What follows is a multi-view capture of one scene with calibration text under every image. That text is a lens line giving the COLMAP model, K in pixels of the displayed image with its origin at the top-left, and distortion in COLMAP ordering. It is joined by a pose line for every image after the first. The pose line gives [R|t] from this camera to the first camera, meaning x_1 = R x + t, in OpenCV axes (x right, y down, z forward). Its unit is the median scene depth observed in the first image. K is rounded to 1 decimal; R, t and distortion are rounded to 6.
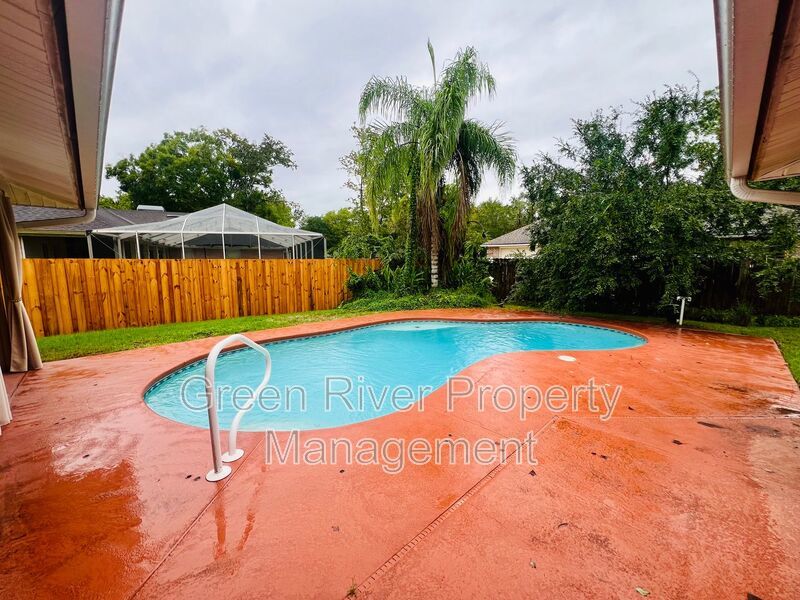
lens RADIAL K [[318.9, 0, 397.7], [0, 318.9, 298.1], [0, 0, 1]] dist [0.001047, 0.000311]
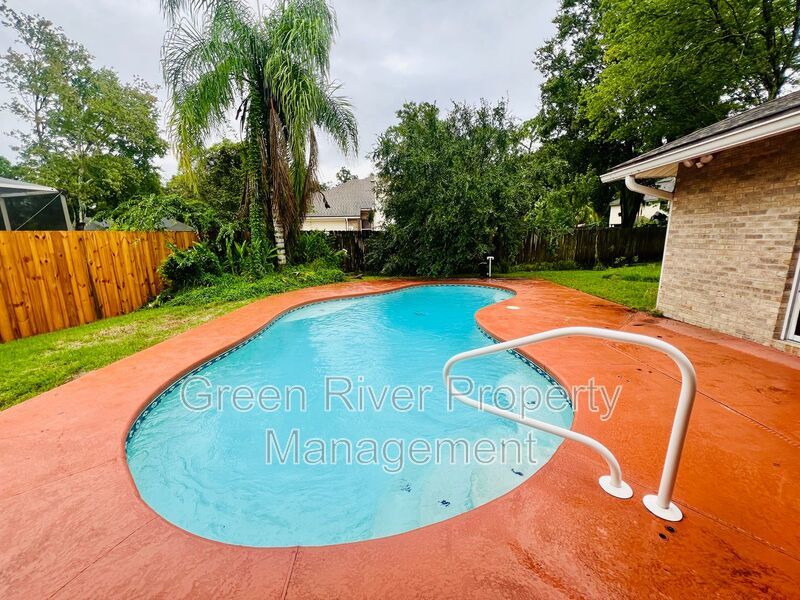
lens RADIAL K [[322.0, 0, 400.6], [0, 322.0, 293.2], [0, 0, 1]] dist [-0.000869, -0.000262]
pose [[0.701194, -0.133977, 0.700269, -0.287598], [0.092455, 0.990979, 0.097018, -0.013423], [-0.706950, -0.003285, 0.707255, 0.181113]]
